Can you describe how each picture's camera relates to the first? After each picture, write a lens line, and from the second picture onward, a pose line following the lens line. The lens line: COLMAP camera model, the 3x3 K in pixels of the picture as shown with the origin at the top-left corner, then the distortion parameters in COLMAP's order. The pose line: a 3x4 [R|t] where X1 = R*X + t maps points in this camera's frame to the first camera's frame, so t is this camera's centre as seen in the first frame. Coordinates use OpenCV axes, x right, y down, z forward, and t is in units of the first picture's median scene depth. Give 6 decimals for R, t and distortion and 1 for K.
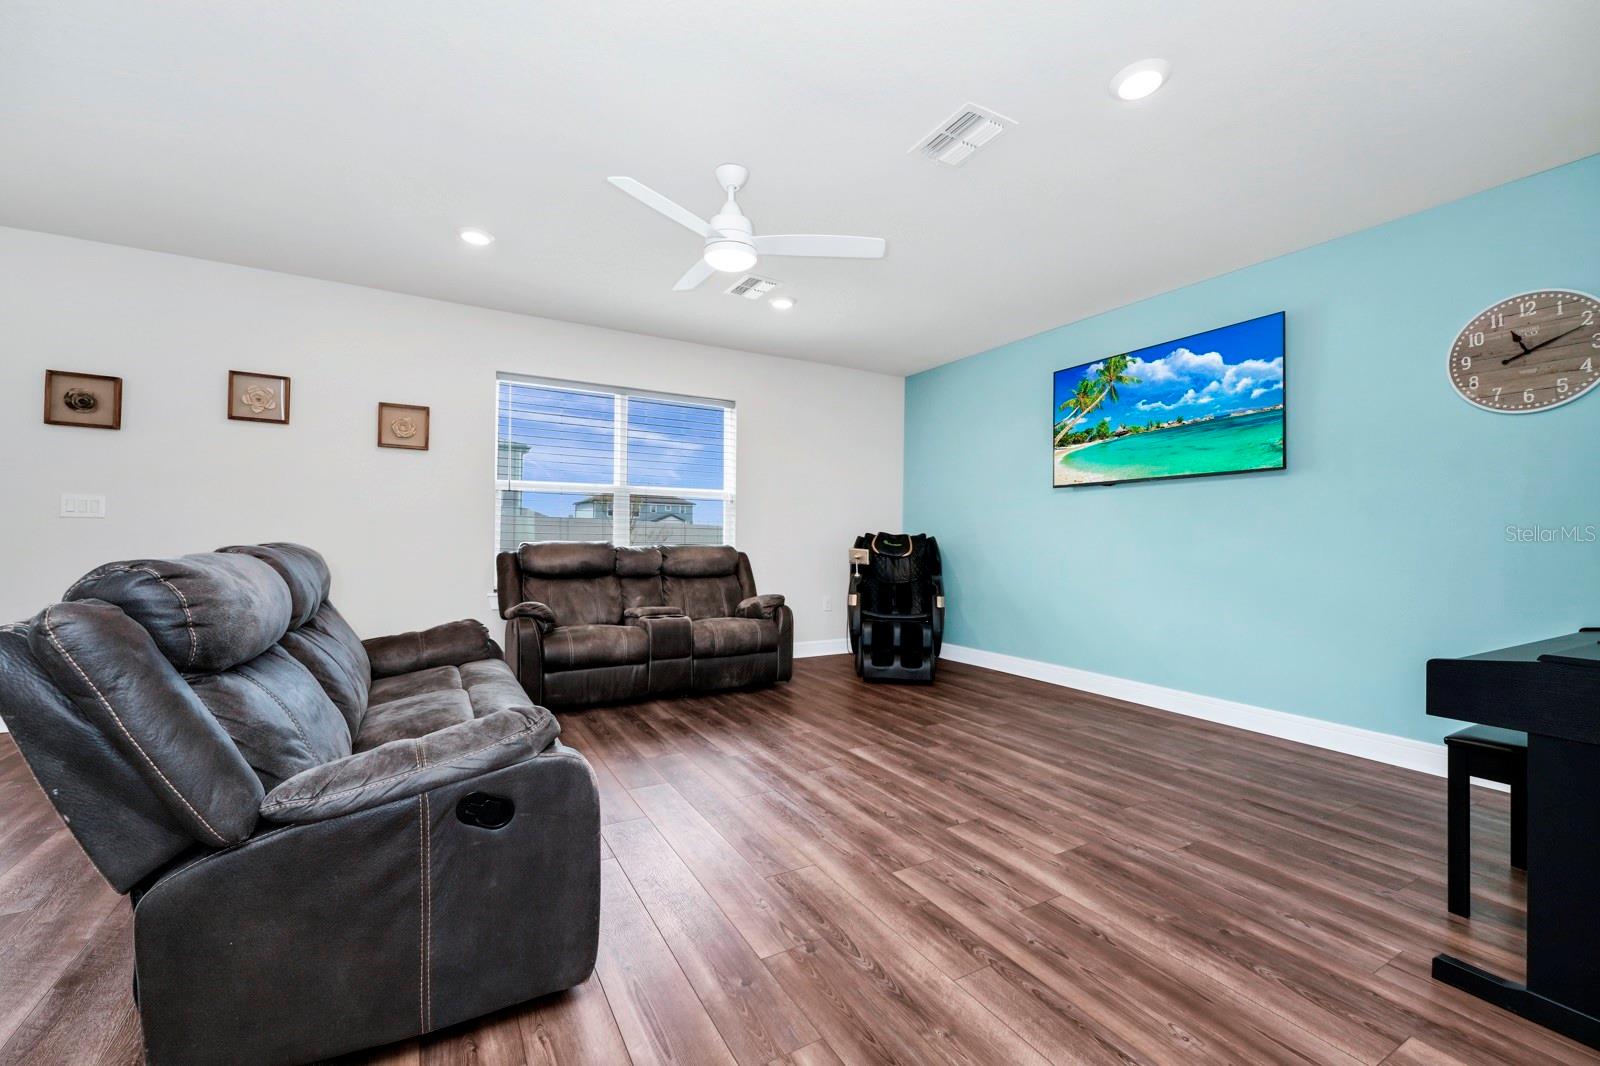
lens RADIAL K [[656.6, 0, 796.6], [0, 656.6, 533.4], [0, 0, 1]] dist [0.001186, -0.000010]
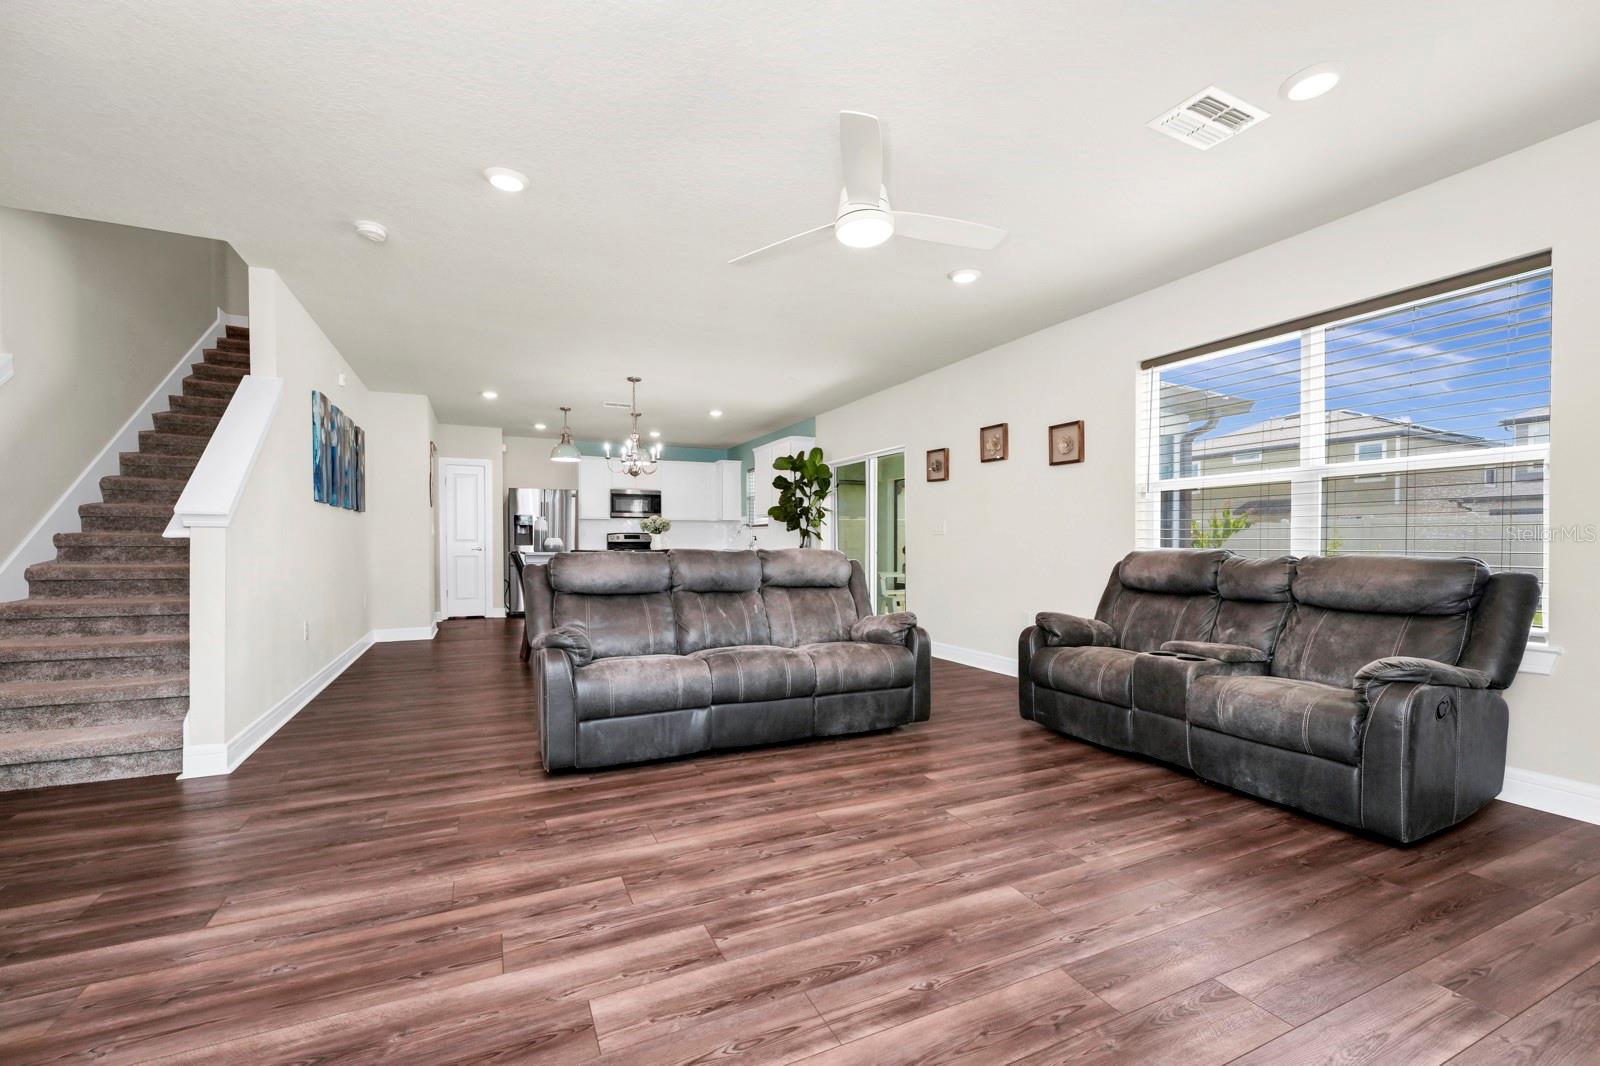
lens RADIAL K [[660.8, 0, 793.9], [0, 660.8, 560.4], [0, 0, 1]] dist [0.000864, 0.000014]
pose [[-0.080293, 0.016926, -0.996628, 0.874295], [0.006606, 0.999843, 0.016448, 0.015066], [0.996749, -0.005263, -0.080392, 1.050461]]
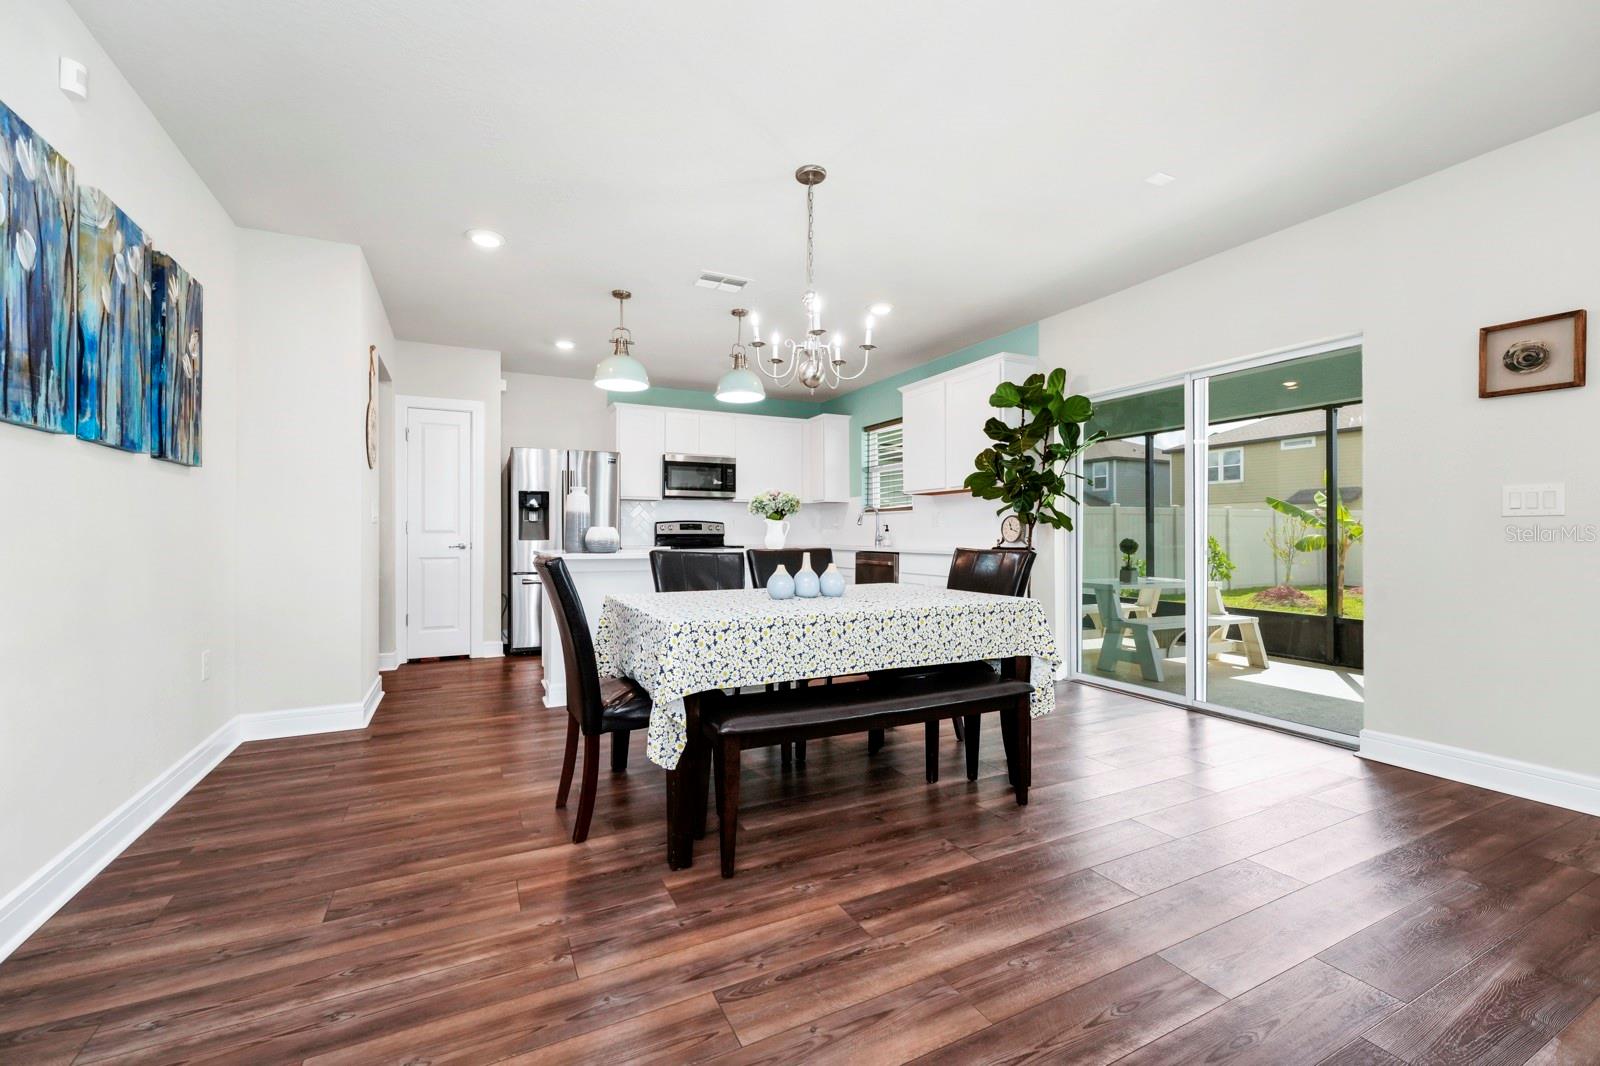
lens RADIAL K [[656.6, 0, 796.6], [0, 656.6, 533.4], [0, 0, 1]] dist [0.001186, -0.000010]
pose [[-0.053438, -0.011263, -0.998508, -0.423433], [0.008581, 0.999894, -0.011738, -0.003803], [0.998534, -0.009196, -0.053336, 0.300997]]
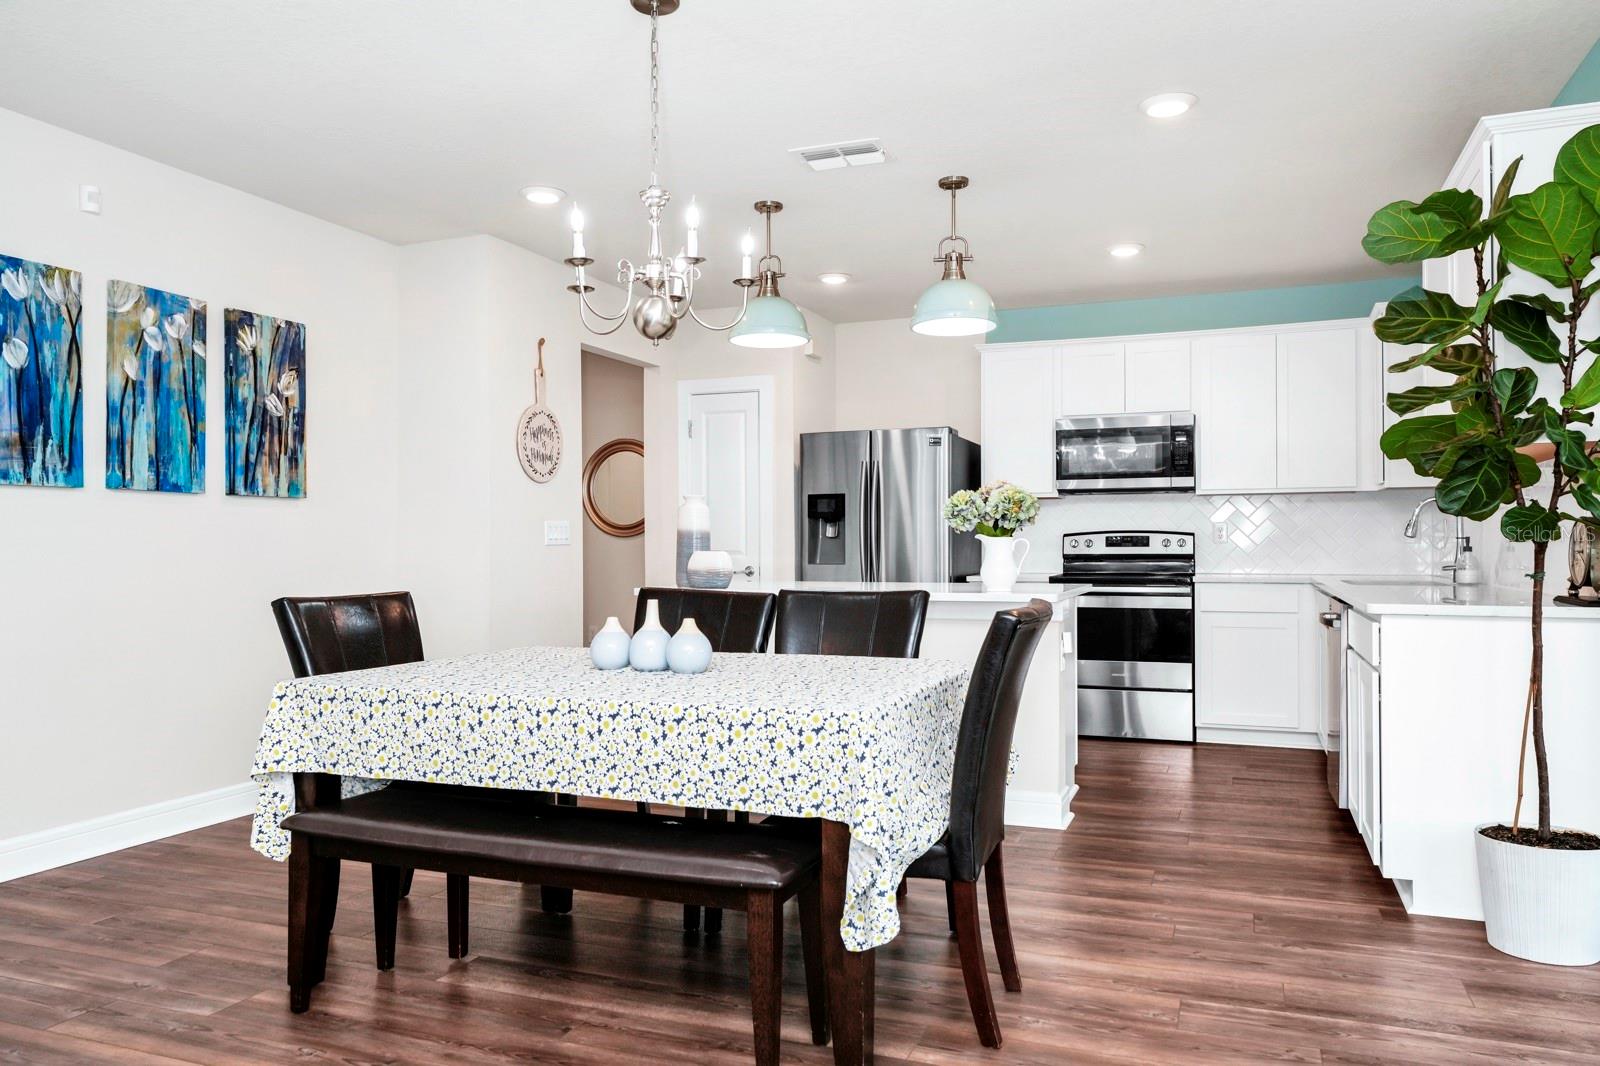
lens RADIAL K [[1106.5, 0, 807.1], [0, 1106.5, 541.5], [0, 0, 1]] dist [0.004933, 0.001173]
pose [[-0.771831, -0.008744, -0.635768, -0.894199], [0.001551, 0.999877, -0.015633, -0.027623], [0.635826, -0.013052, -0.771722, 1.255119]]
